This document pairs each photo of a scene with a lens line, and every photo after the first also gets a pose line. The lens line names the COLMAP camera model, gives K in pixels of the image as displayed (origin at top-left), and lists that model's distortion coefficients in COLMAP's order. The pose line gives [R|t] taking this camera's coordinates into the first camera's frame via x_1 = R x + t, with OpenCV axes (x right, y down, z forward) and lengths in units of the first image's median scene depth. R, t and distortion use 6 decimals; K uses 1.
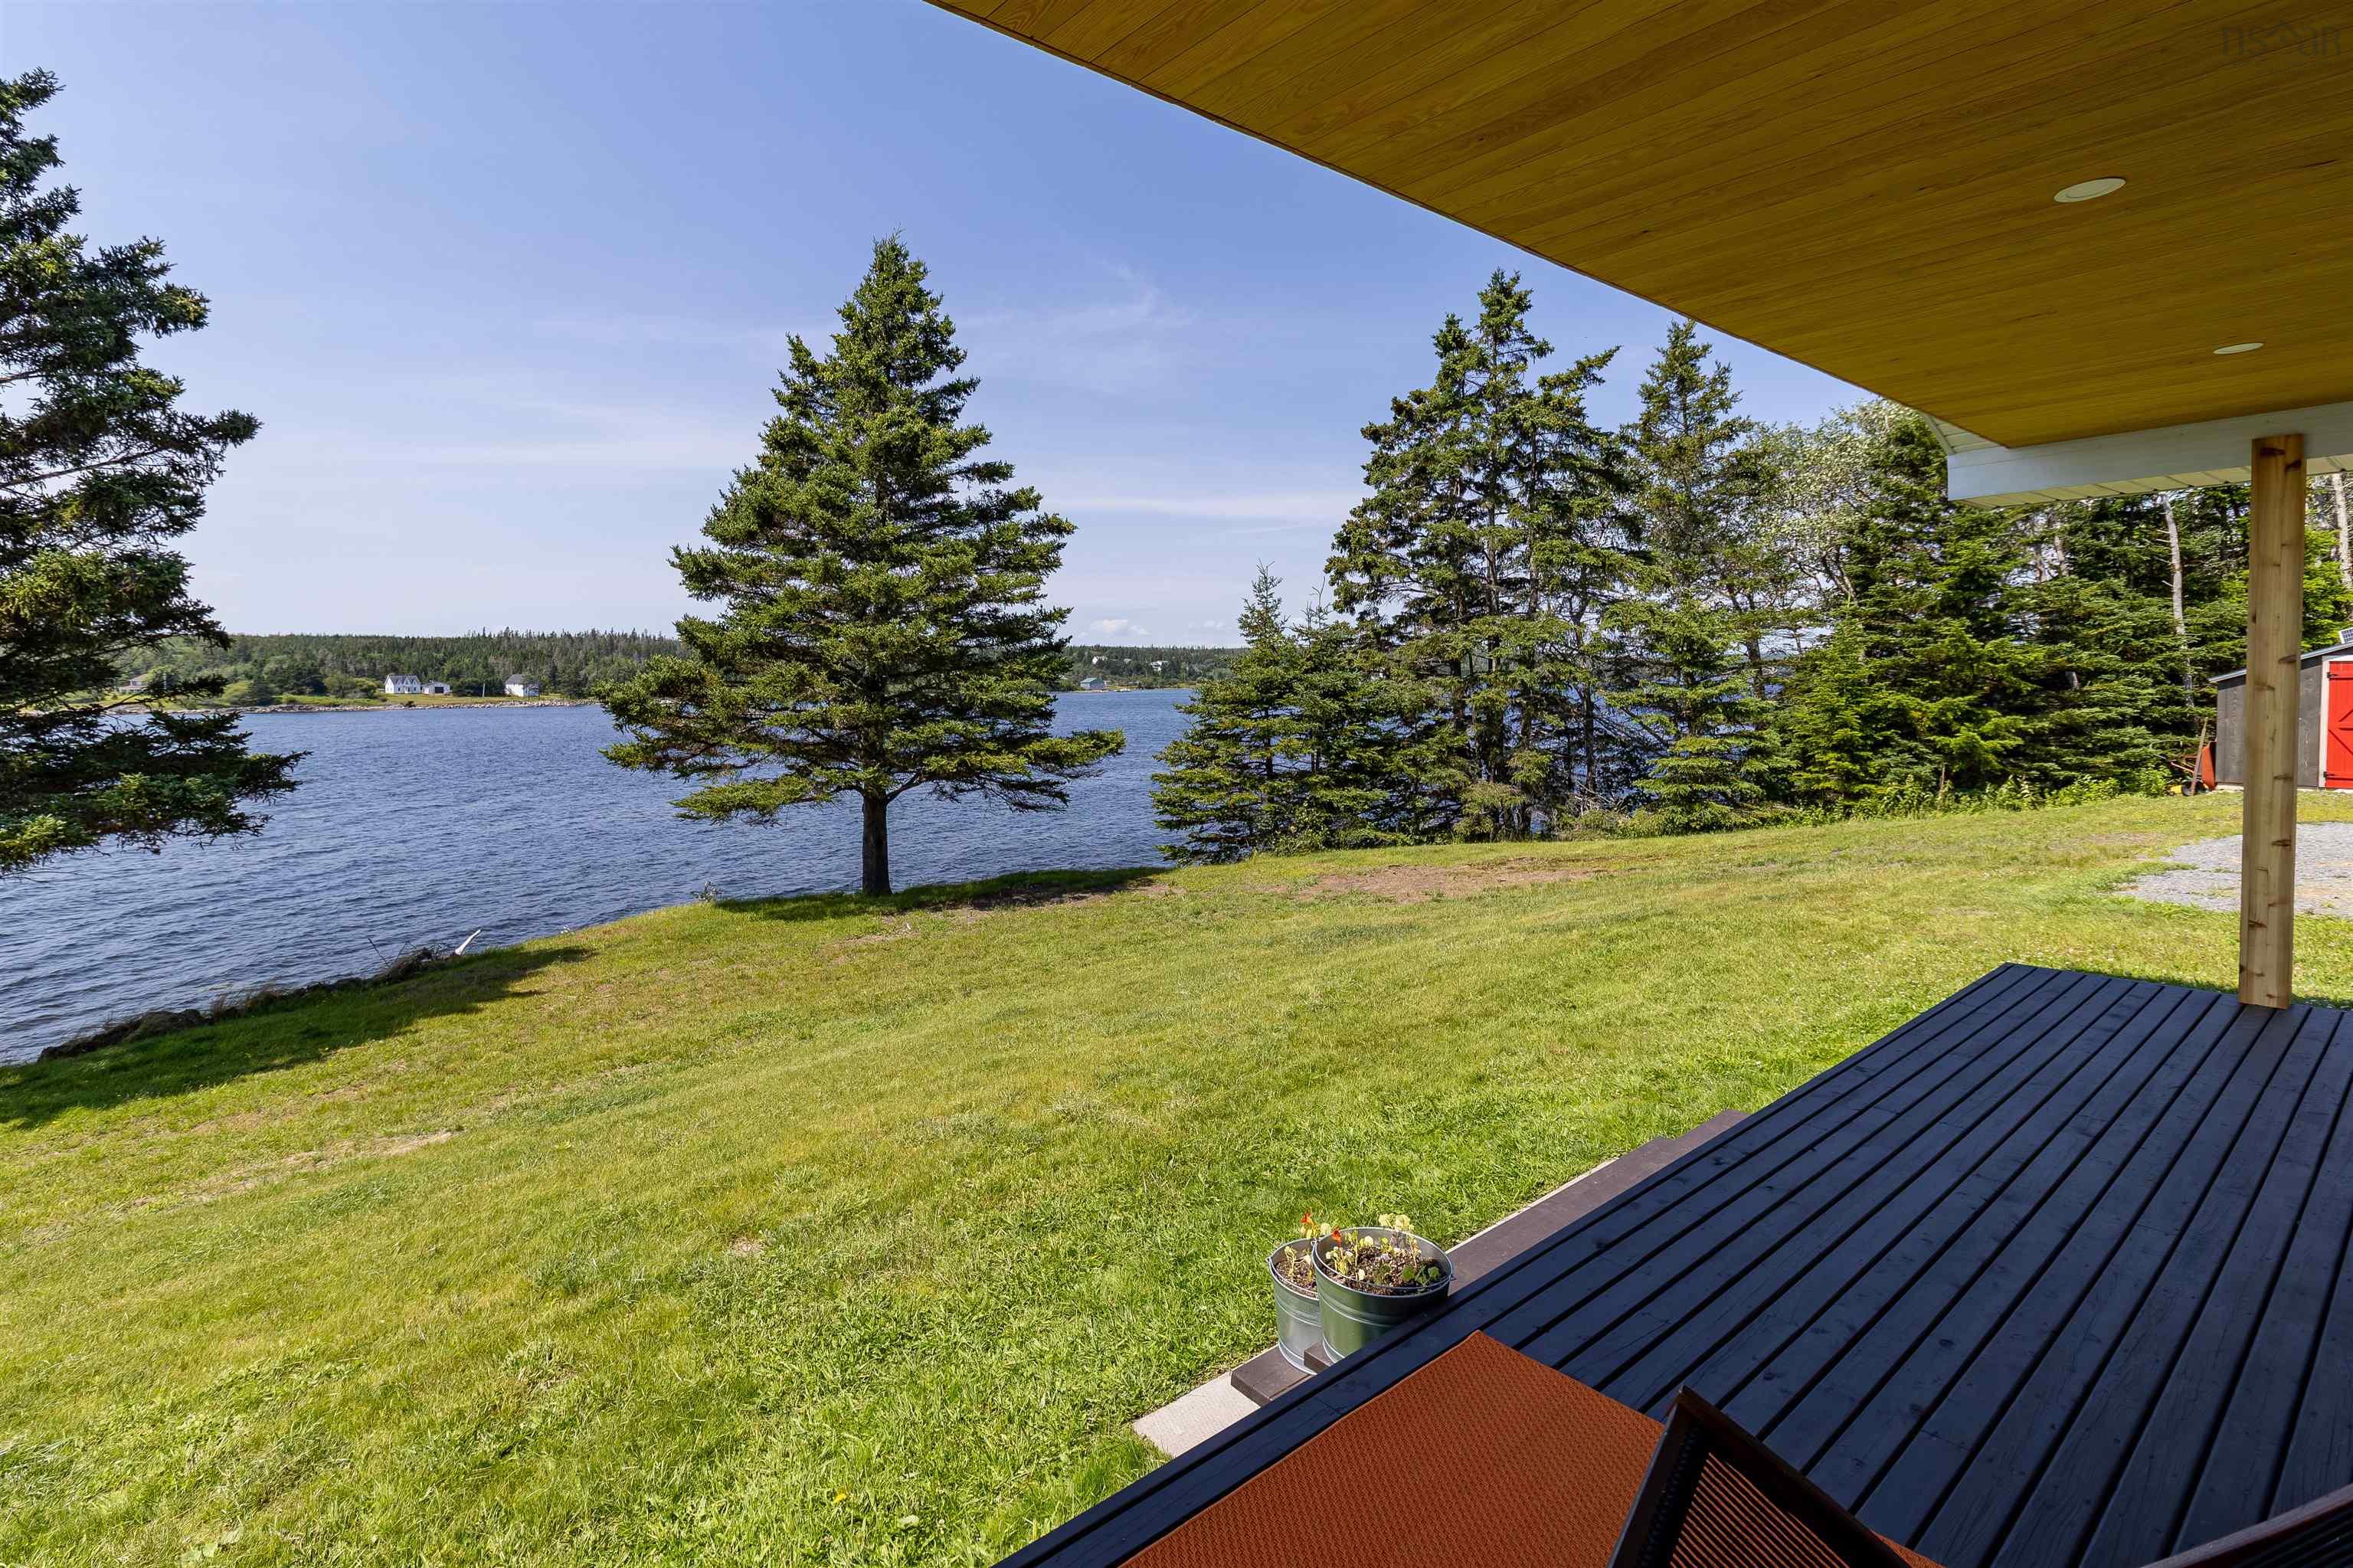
lens RADIAL K [[1083.3, 0, 1175.6], [0, 1083.3, 731.5], [0, 0, 1]] dist [0.004493, -0.000158]
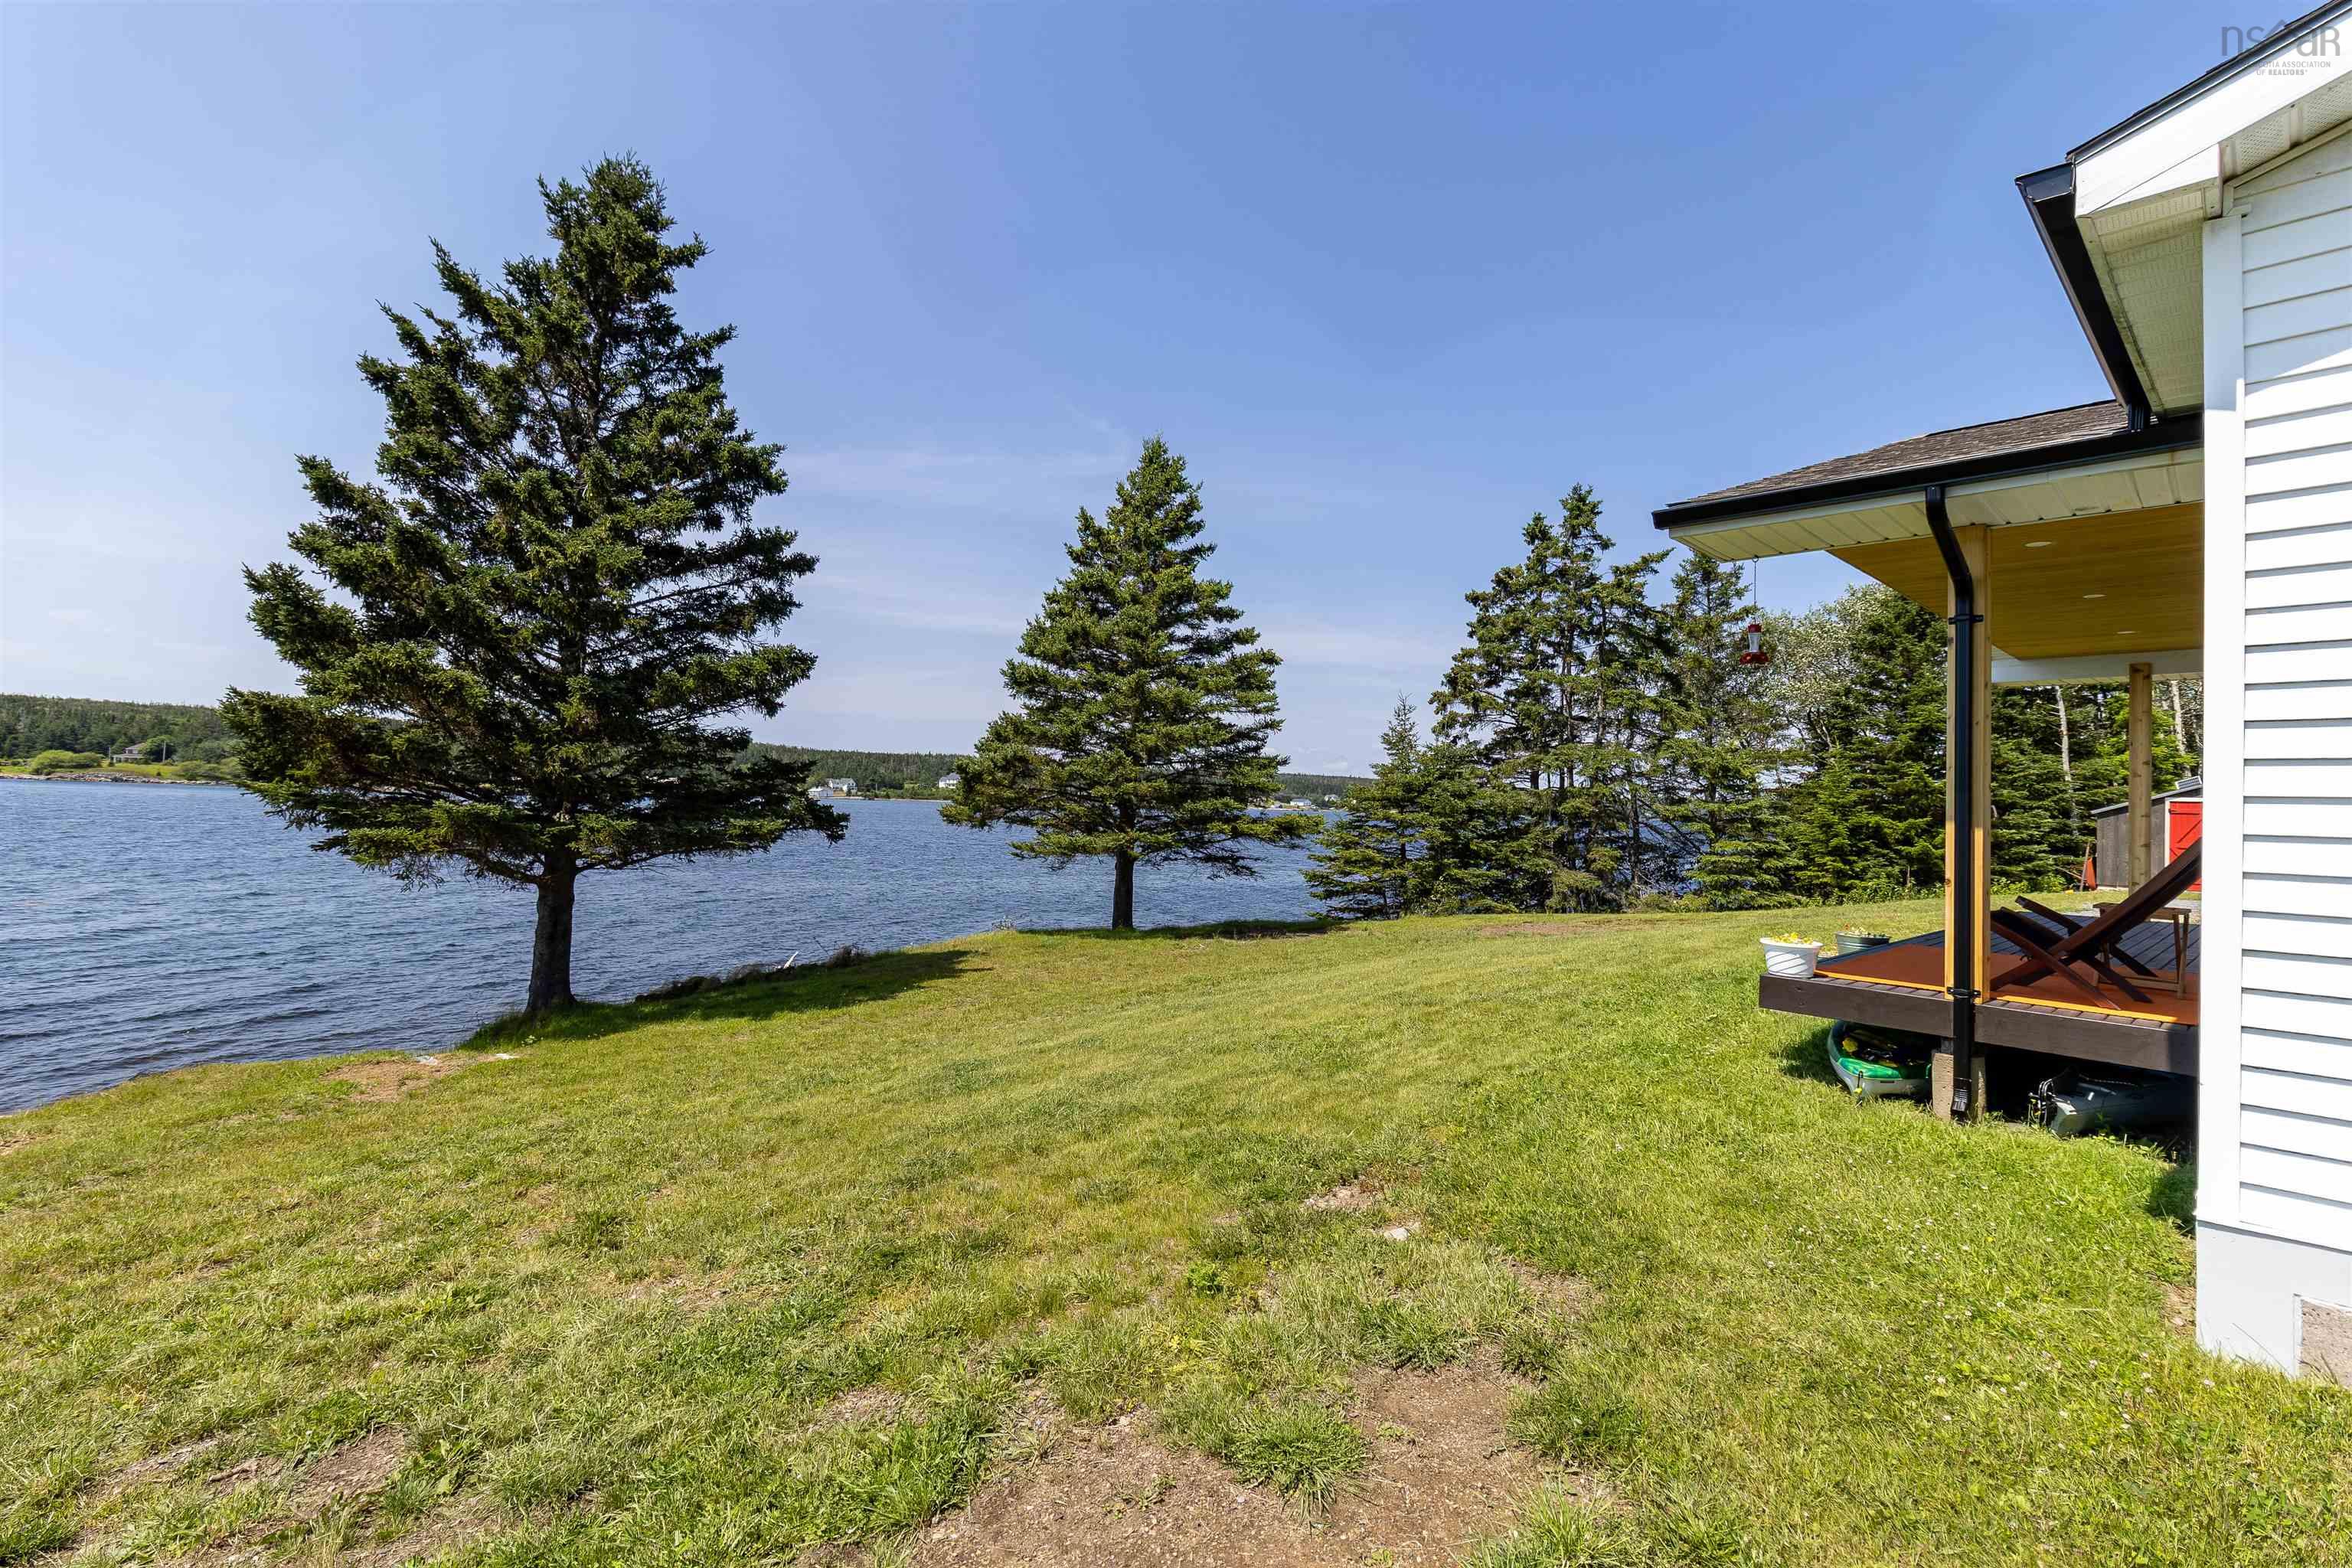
lens RADIAL K [[1100.6, 0, 1176.0], [0, 1100.6, 784.0], [0, 0, 1]] dist [0.013696, 0.000981]
pose [[0.995643, 0.047272, 0.080380, -0.299689], [-0.041600, 0.996621, -0.070828, 0.058156], [-0.083457, 0.067176, 0.994245, -0.288904]]
